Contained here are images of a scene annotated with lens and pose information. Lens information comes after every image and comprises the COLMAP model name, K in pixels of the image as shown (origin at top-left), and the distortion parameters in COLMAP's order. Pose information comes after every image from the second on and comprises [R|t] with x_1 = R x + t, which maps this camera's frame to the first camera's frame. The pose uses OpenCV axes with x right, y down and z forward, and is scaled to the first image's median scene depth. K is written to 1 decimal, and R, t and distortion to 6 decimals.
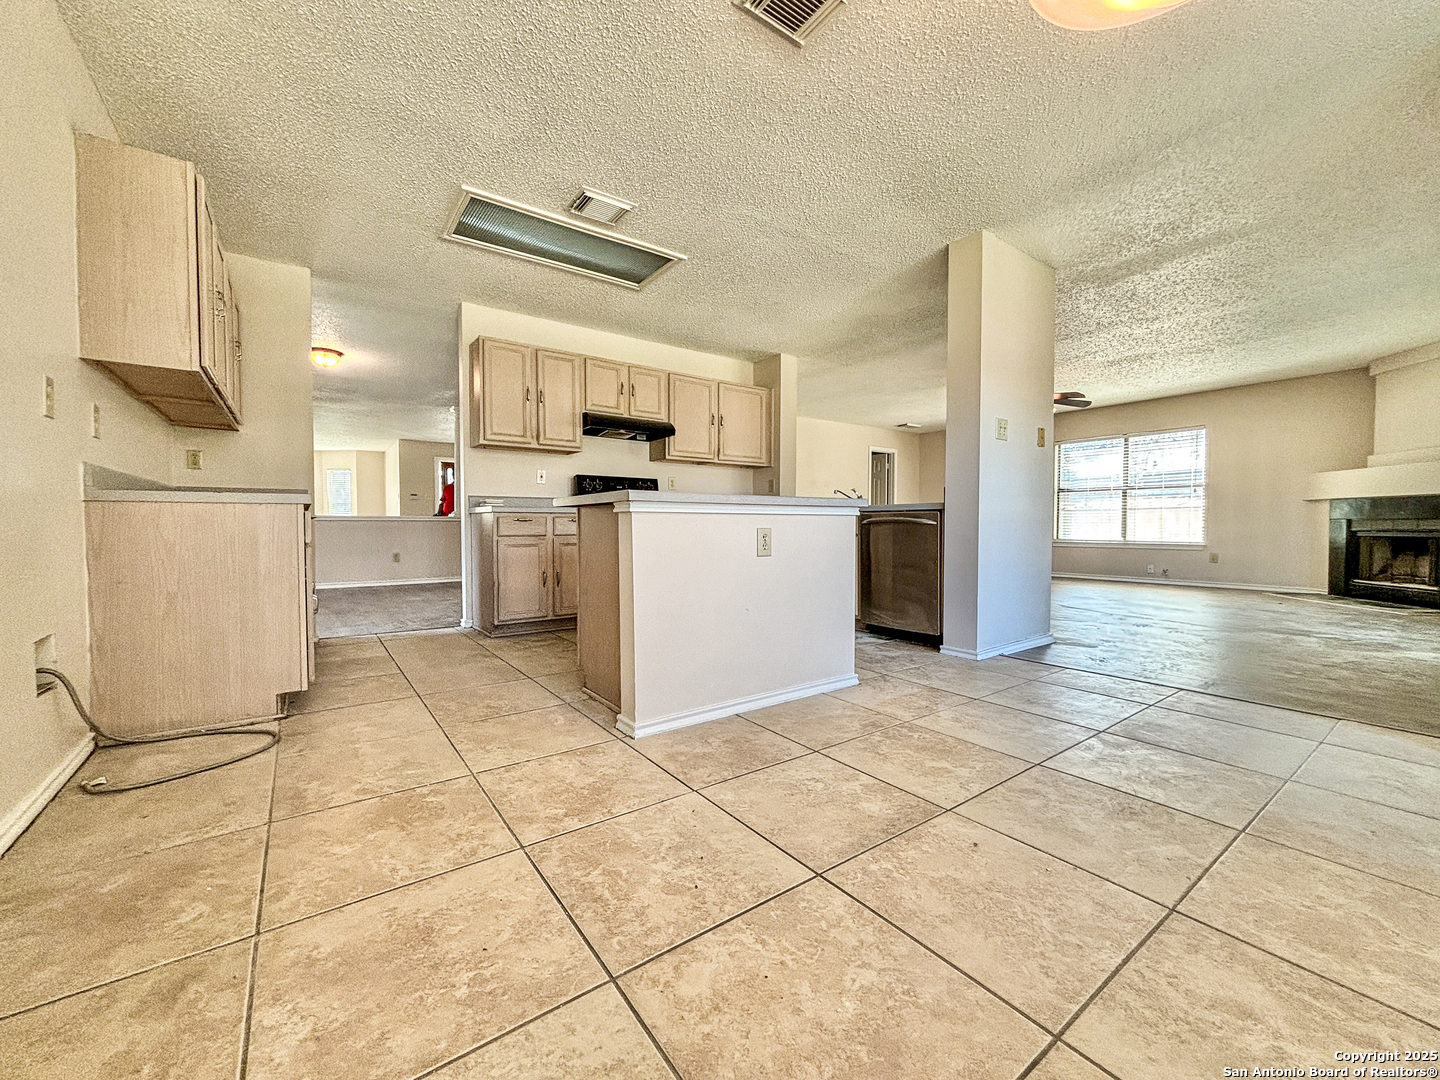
lens RADIAL K [[588.0, 0, 720.2], [0, 588.0, 540.4], [0, 0, 1]] dist [0.001290, 0.000820]
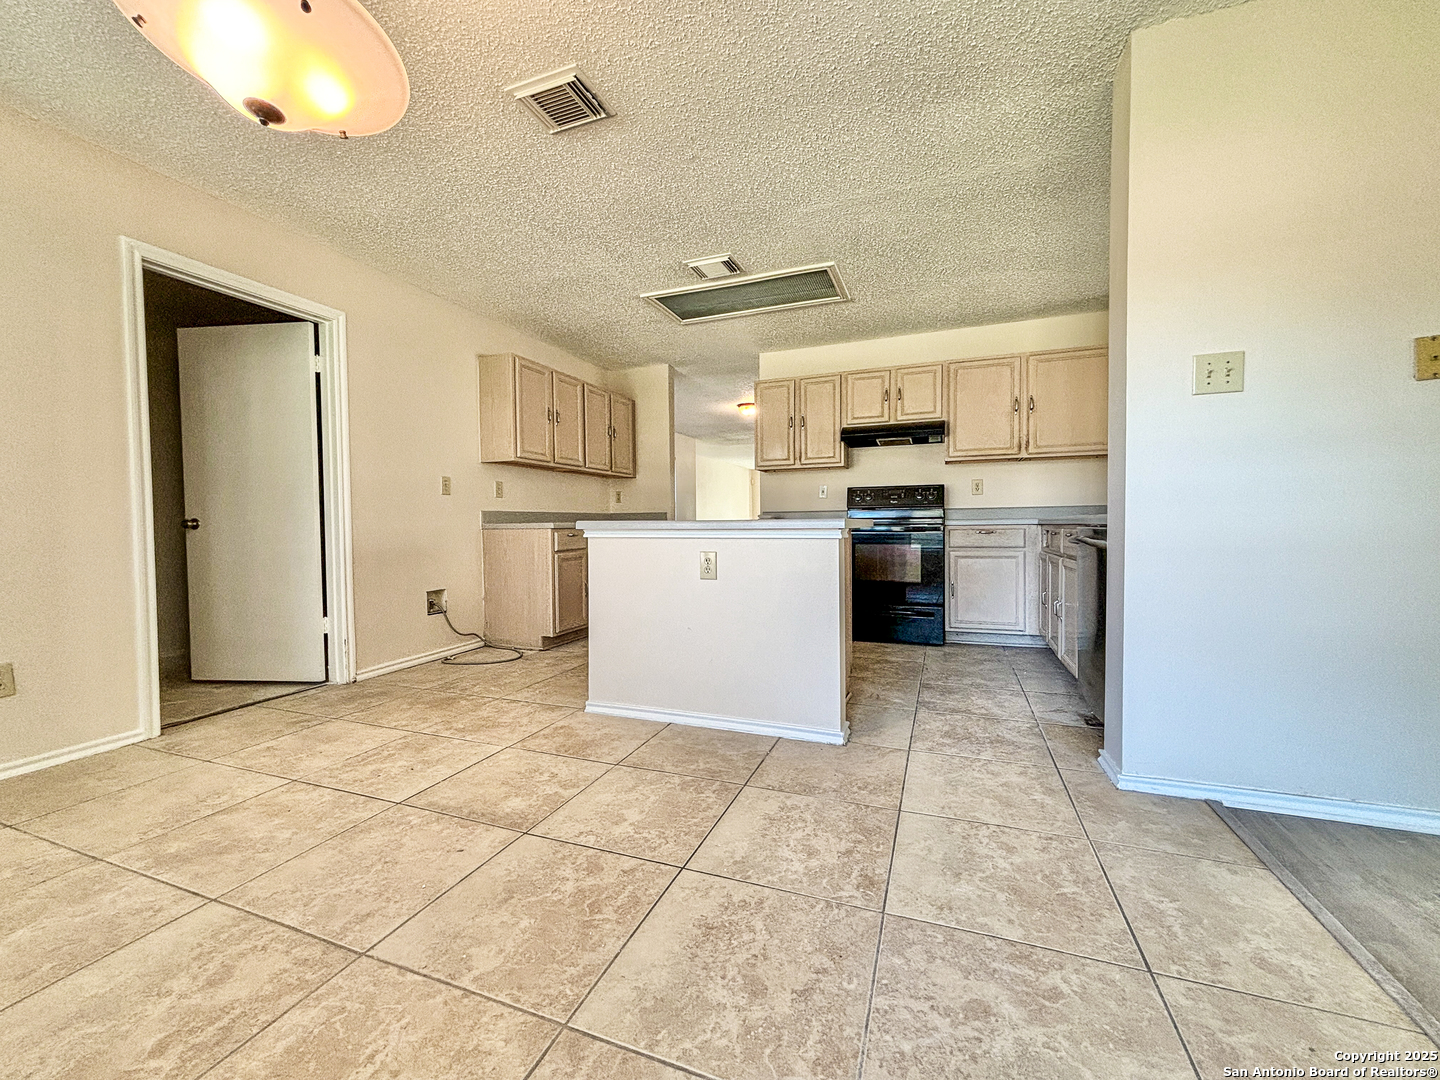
lens RADIAL K [[588.0, 0, 714.9], [0, 588.0, 539.7], [0, 0, 1]] dist [0.001290, 0.000820]
pose [[0.525505, 0.017786, -0.850604, 1.067367], [-0.013572, 0.999829, 0.012522, -0.061880], [0.850682, 0.004964, 0.525657, 0.537988]]
